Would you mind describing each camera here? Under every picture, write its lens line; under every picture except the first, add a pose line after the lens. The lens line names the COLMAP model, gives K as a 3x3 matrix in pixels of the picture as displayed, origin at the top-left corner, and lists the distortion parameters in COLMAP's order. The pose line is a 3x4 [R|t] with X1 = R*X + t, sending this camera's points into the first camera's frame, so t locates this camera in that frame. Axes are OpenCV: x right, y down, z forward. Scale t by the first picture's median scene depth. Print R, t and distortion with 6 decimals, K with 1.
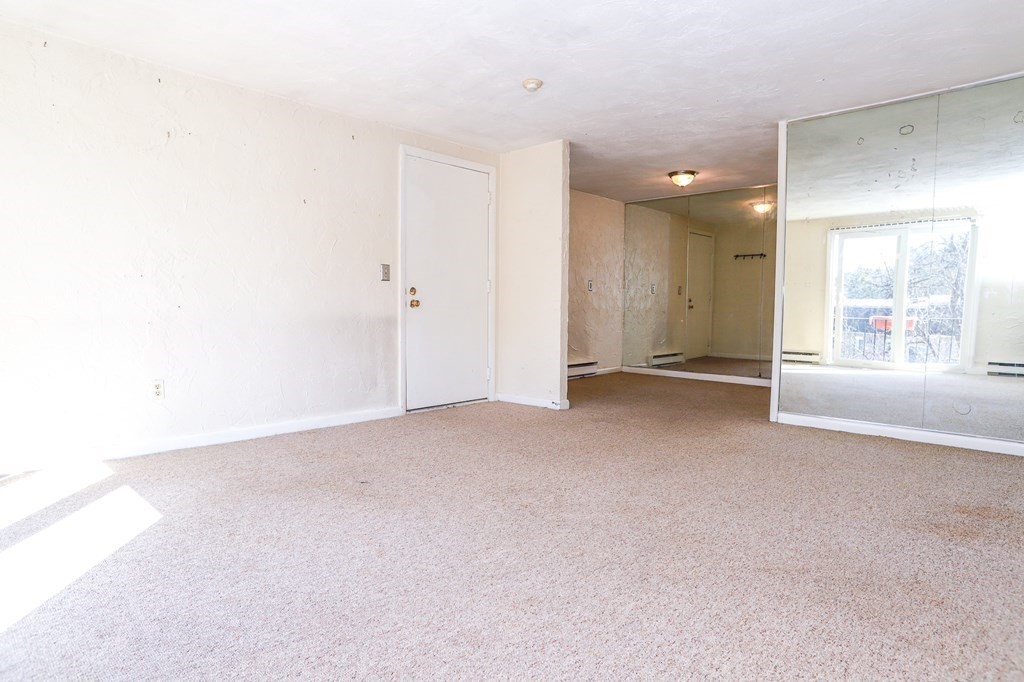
lens RADIAL K [[584.9, 0, 505.7], [0, 584.9, 340.6], [0, 0, 1]] dist [-0.068566, 0.048025]
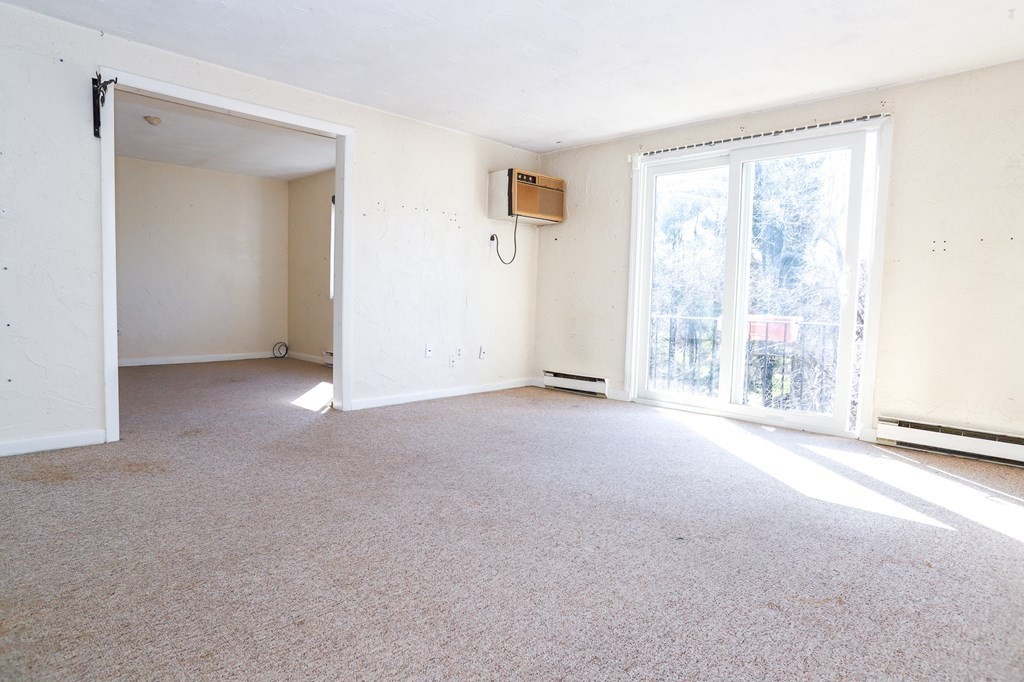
lens RADIAL K [[584.9, 0, 505.7], [0, 584.9, 340.6], [0, 0, 1]] dist [-0.068566, 0.048025]
pose [[-0.999234, -0.036768, 0.013395, -0.015880], [-0.034603, 0.990063, 0.136299, -0.101045], [-0.018273, 0.135731, -0.990577, 1.604243]]
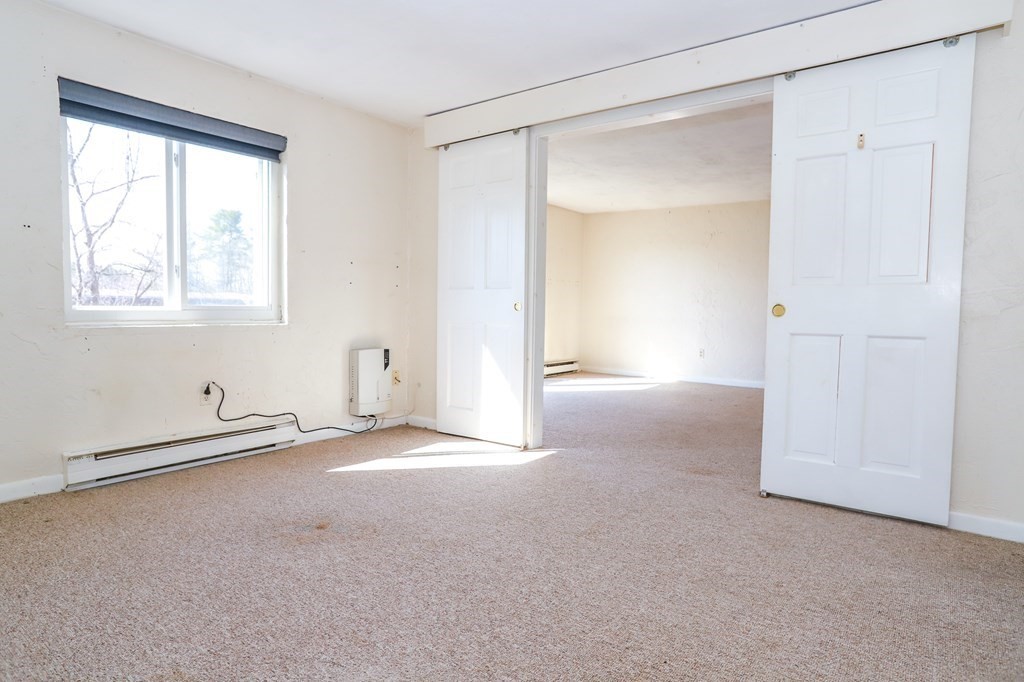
lens RADIAL K [[584.9, 0, 505.7], [0, 584.9, 340.6], [0, 0, 1]] dist [-0.068566, 0.048025]
pose [[0.108273, 0.051536, -0.992785, 1.617264], [-0.072416, 0.996411, 0.043826, -0.006395], [0.991480, 0.067148, 0.111616, 0.018064]]
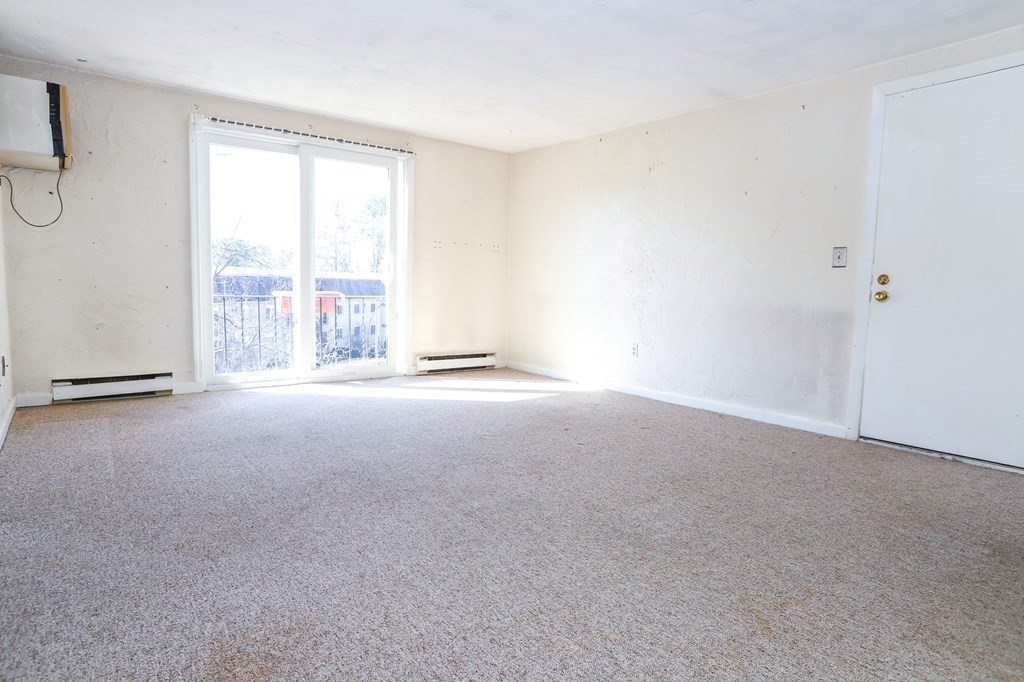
lens RADIAL K [[584.9, 0, 505.7], [0, 584.9, 340.6], [0, 0, 1]] dist [-0.068566, 0.048025]
pose [[-0.152654, 0.080140, -0.985025, 0.951665], [-0.085380, 0.991911, 0.093932, -0.053510], [0.984585, 0.098441, -0.144577, 0.965235]]
